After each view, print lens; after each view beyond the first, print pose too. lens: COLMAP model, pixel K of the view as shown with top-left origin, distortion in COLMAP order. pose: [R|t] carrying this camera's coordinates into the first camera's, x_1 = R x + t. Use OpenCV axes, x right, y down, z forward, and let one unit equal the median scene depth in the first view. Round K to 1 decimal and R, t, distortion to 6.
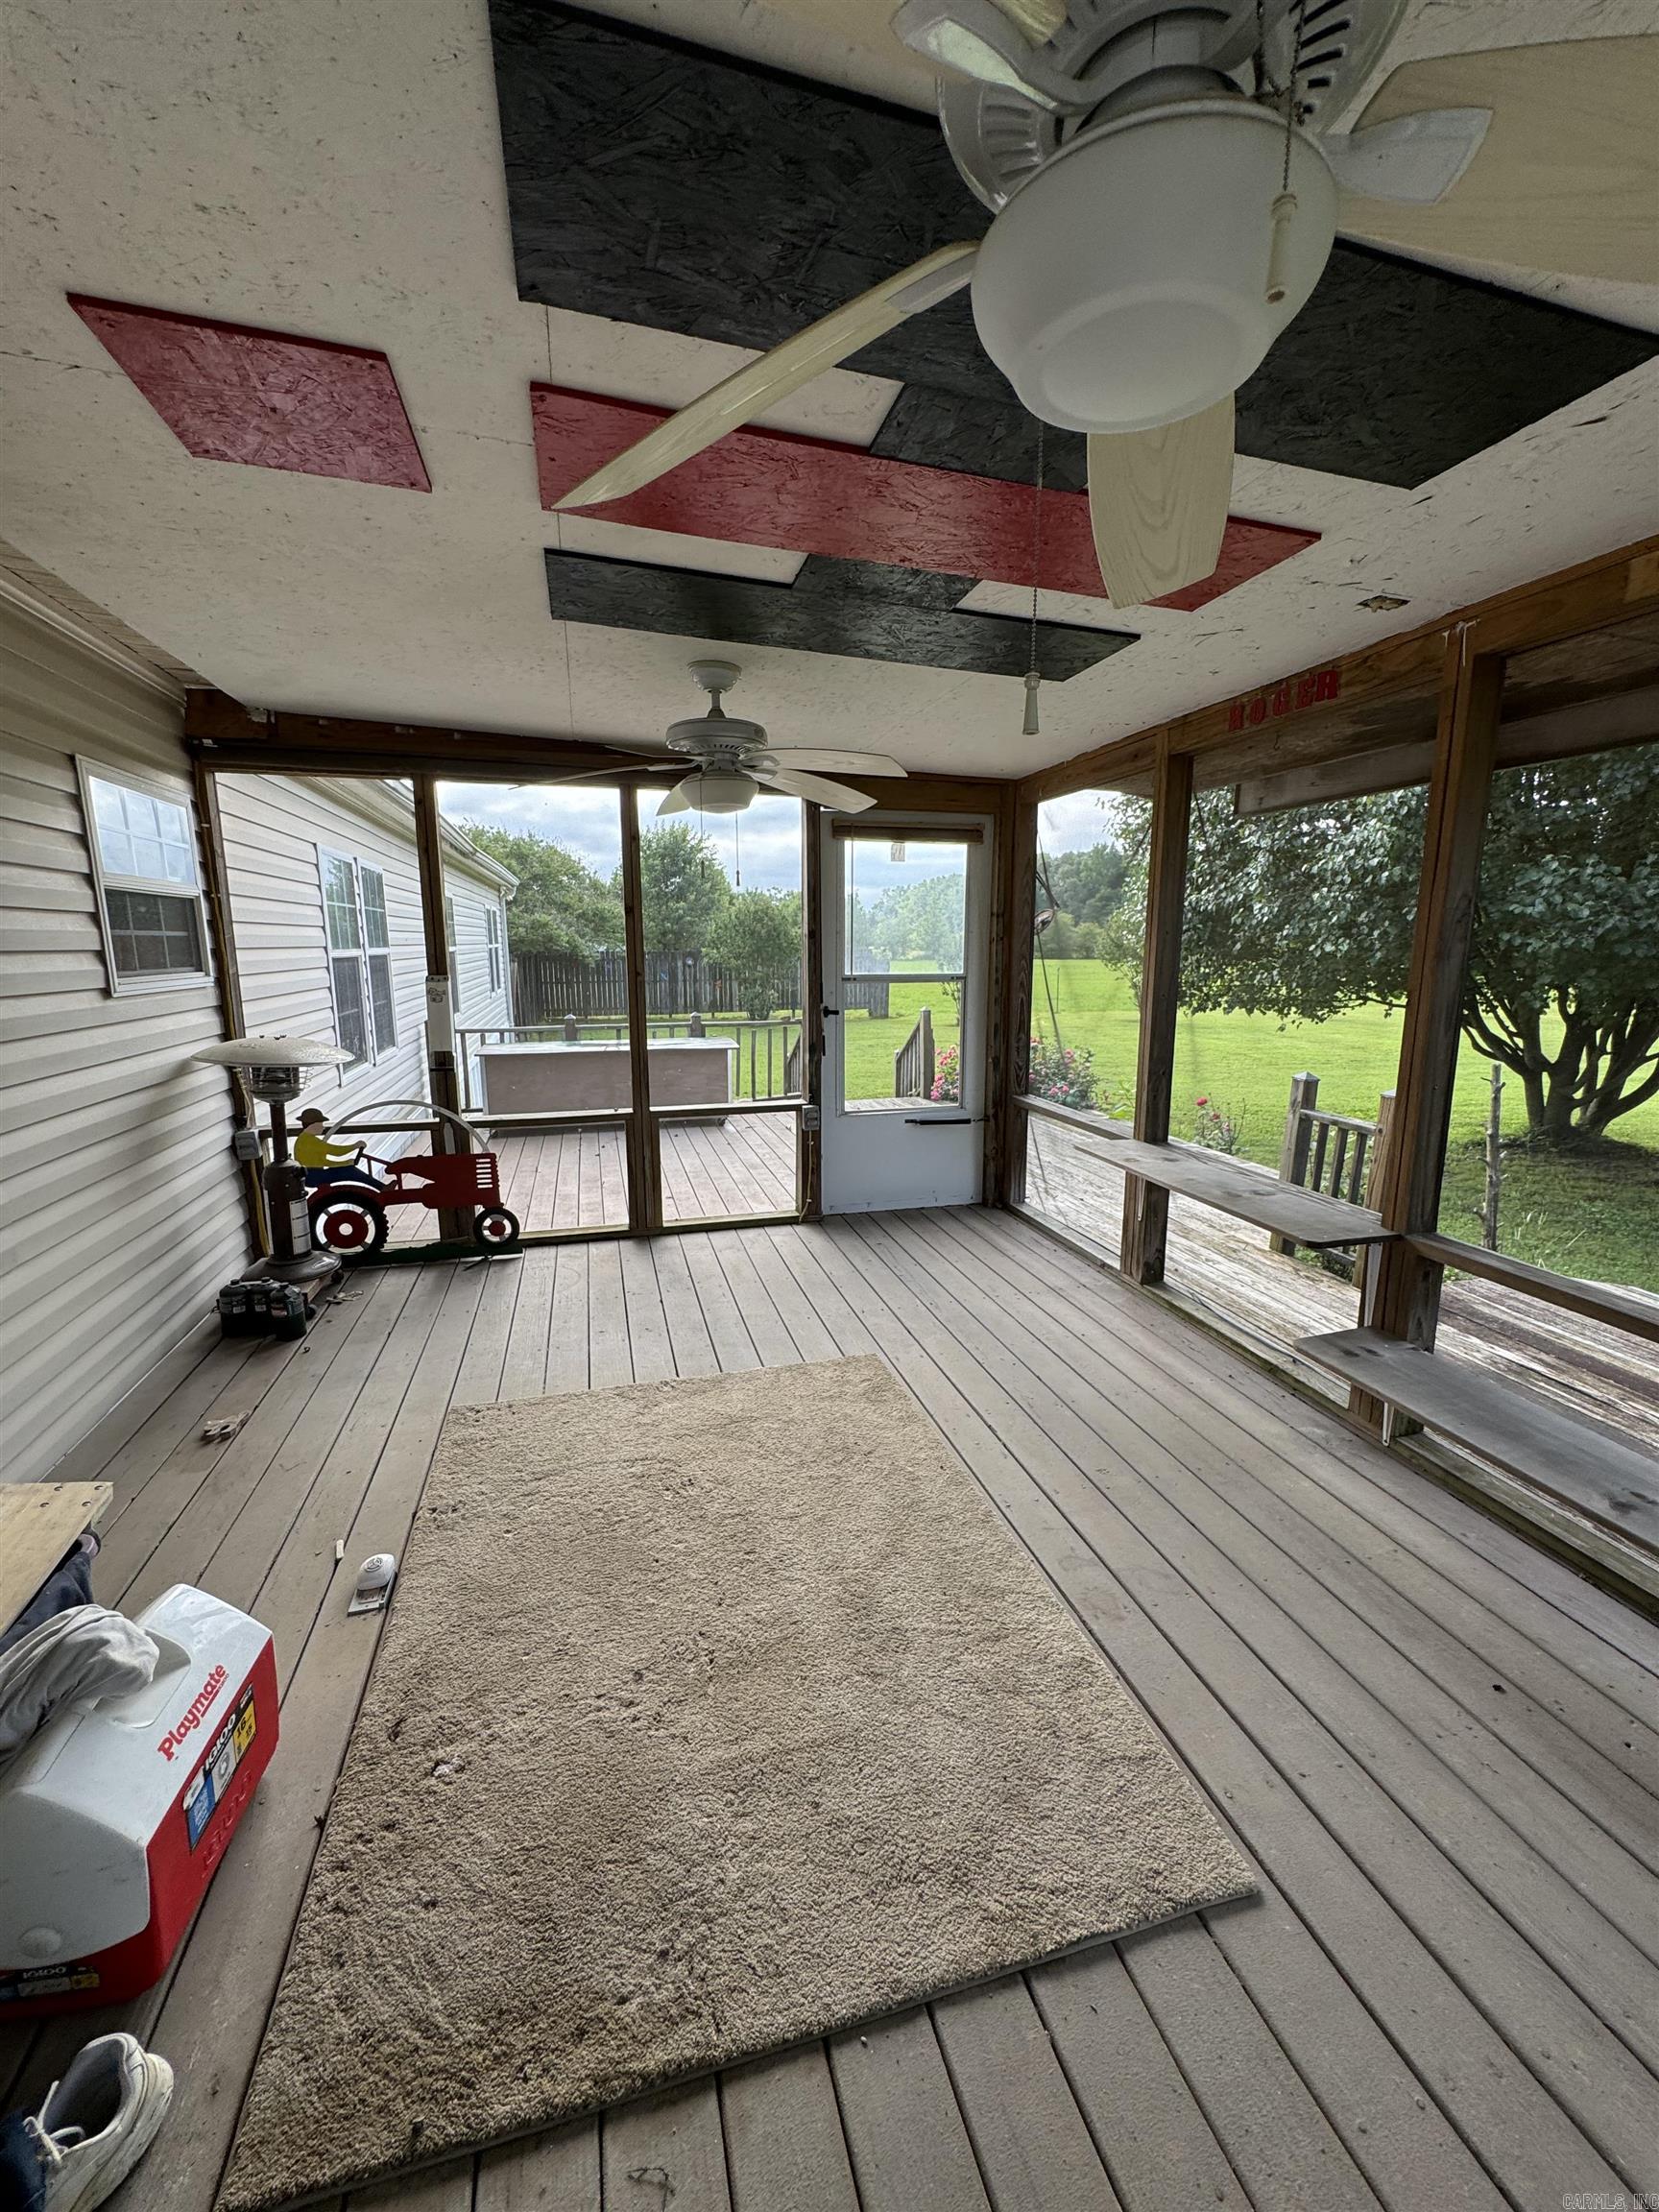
lens RADIAL K [[880.8, 0, 827.1], [0, 880.8, 1104.1], [0, 0, 1]] dist [-0.007471, 0.000058]
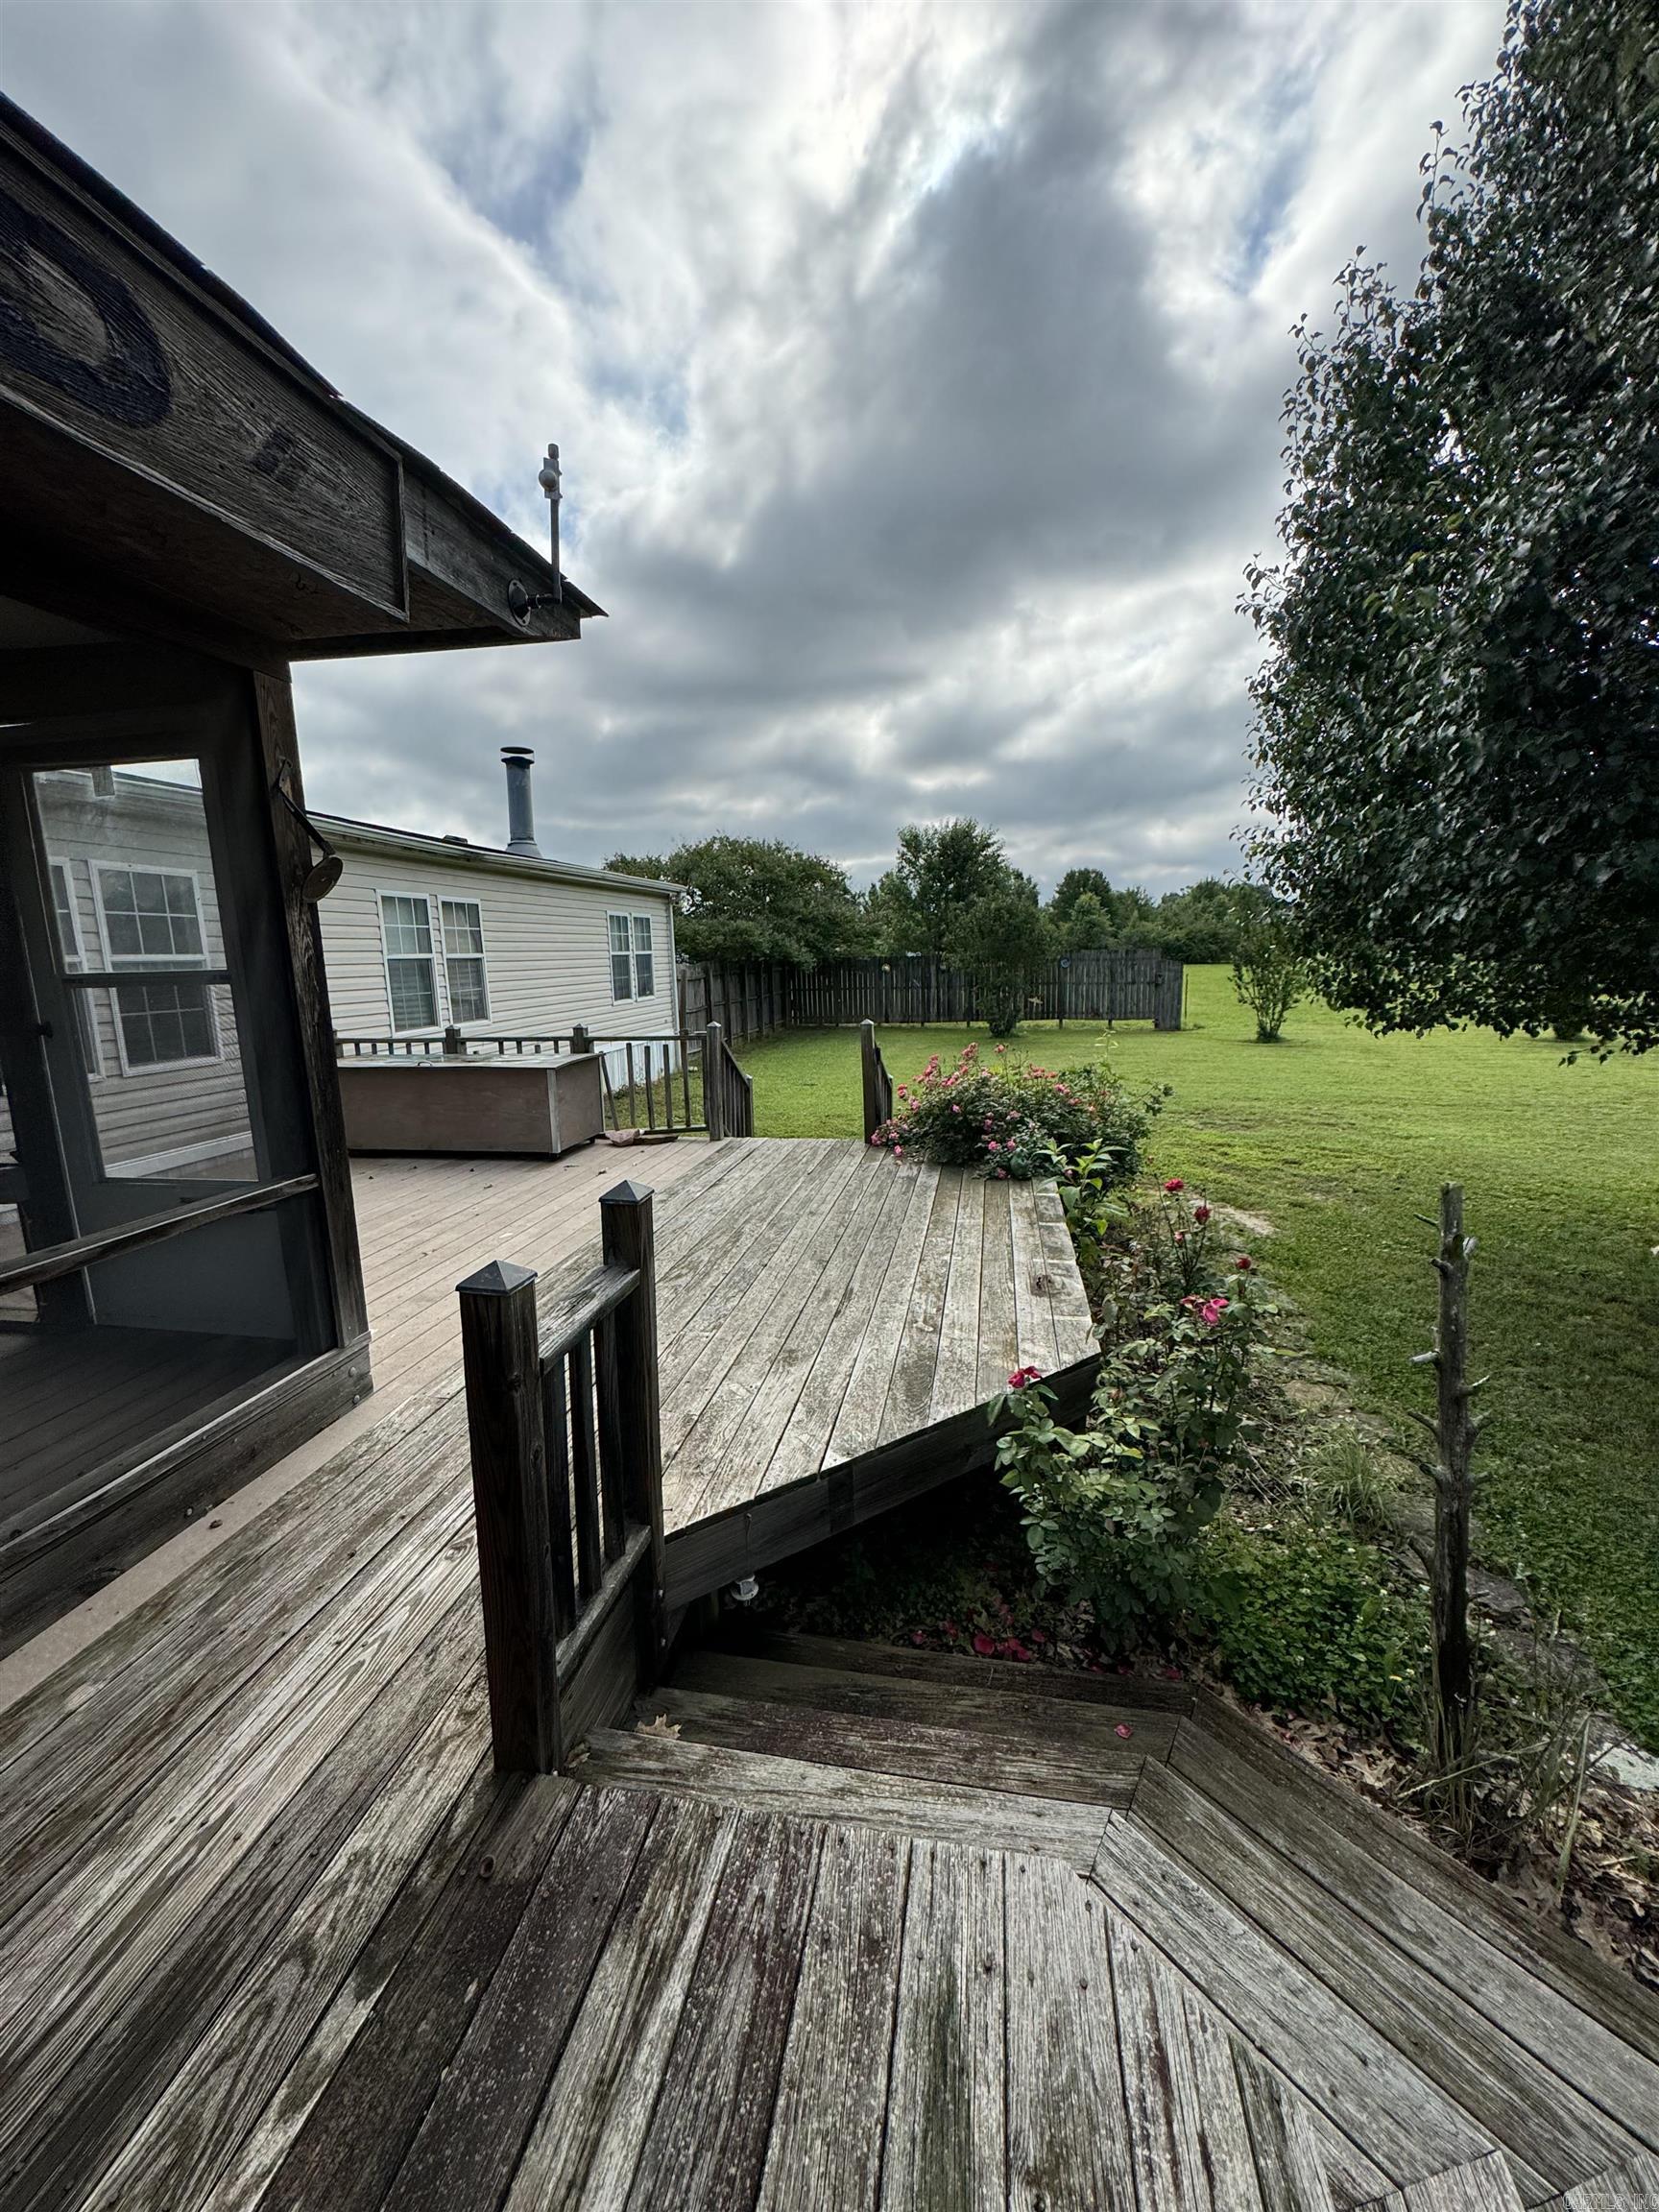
lens RADIAL K [[890.9, 0, 830.9], [0, 890.9, 1103.1], [0, 0, 1]] dist [0.000056, 0.000099]
pose [[0.902769, 0.049168, -0.427307, 1.066990], [-0.053776, 0.998552, 0.001287, -0.102359], [0.426751, 0.021817, 0.904106, 0.828708]]
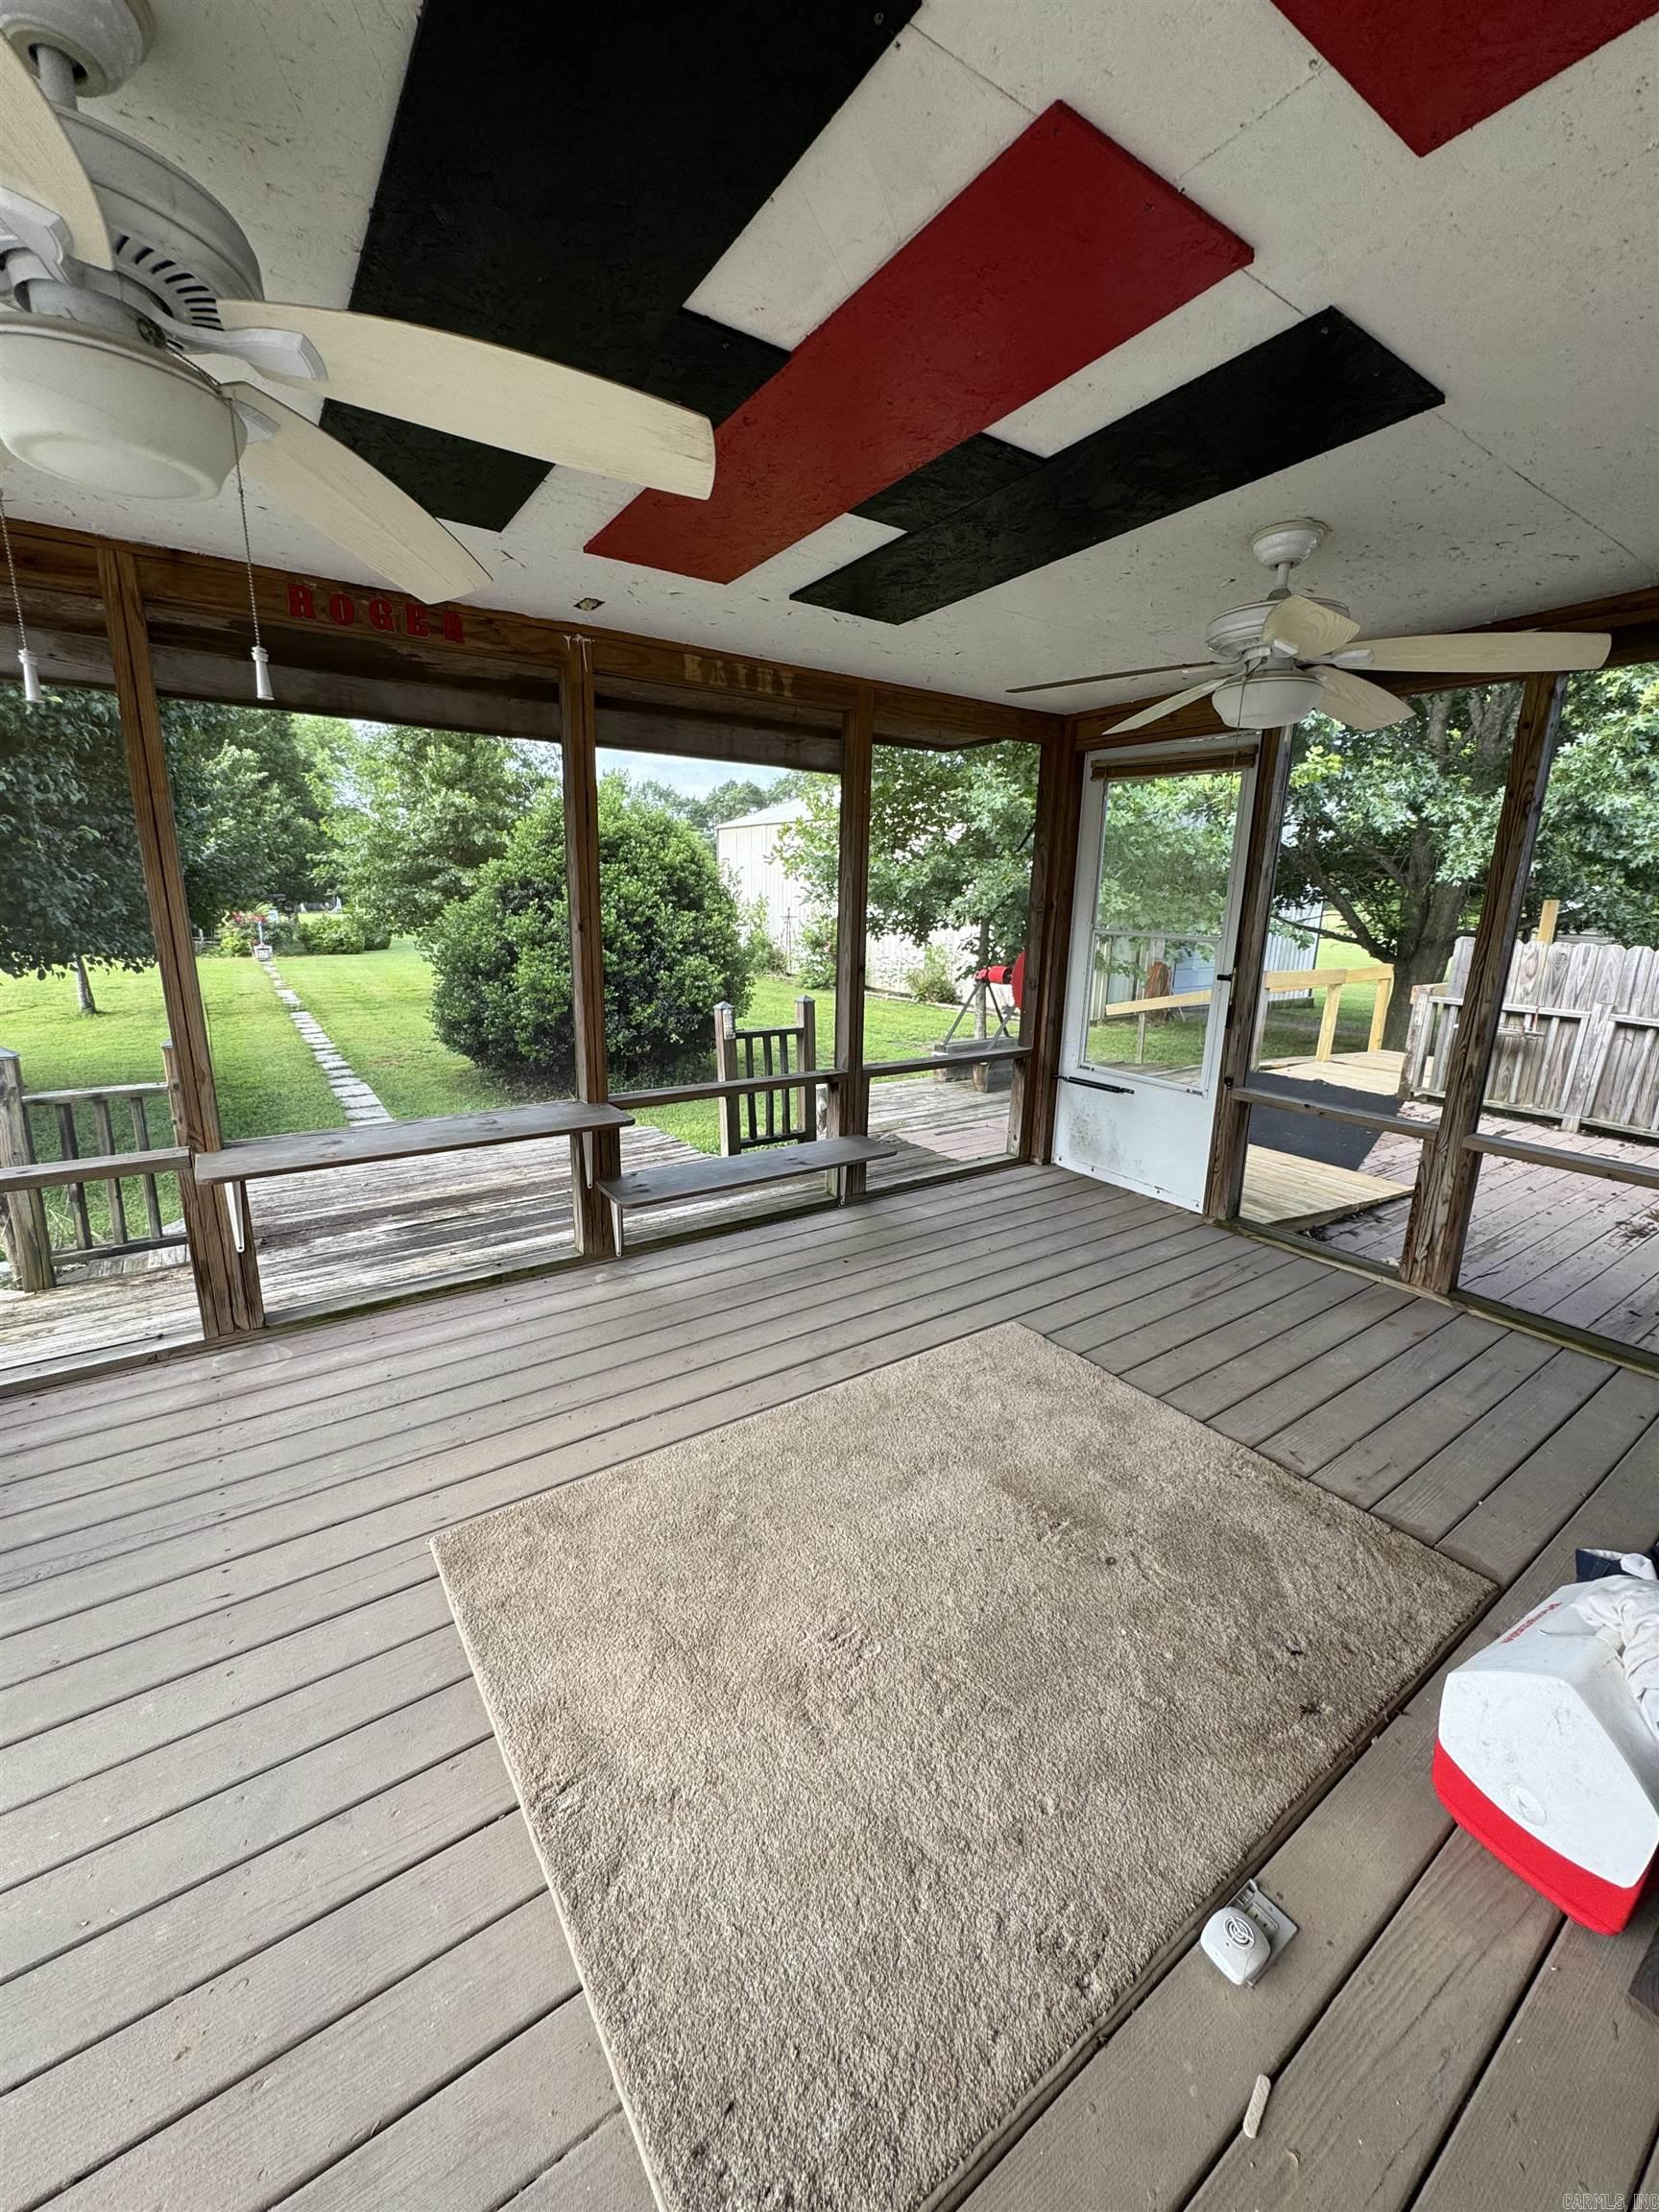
lens RADIAL K [[880.8, 0, 827.1], [0, 880.8, 1104.1], [0, 0, 1]] dist [-0.007471, 0.000058]
pose [[-0.331990, -0.233729, 0.913867, -0.474707], [0.152896, 0.942670, 0.296640, -0.134959], [-0.930809, 0.238208, -0.277221, 0.734104]]
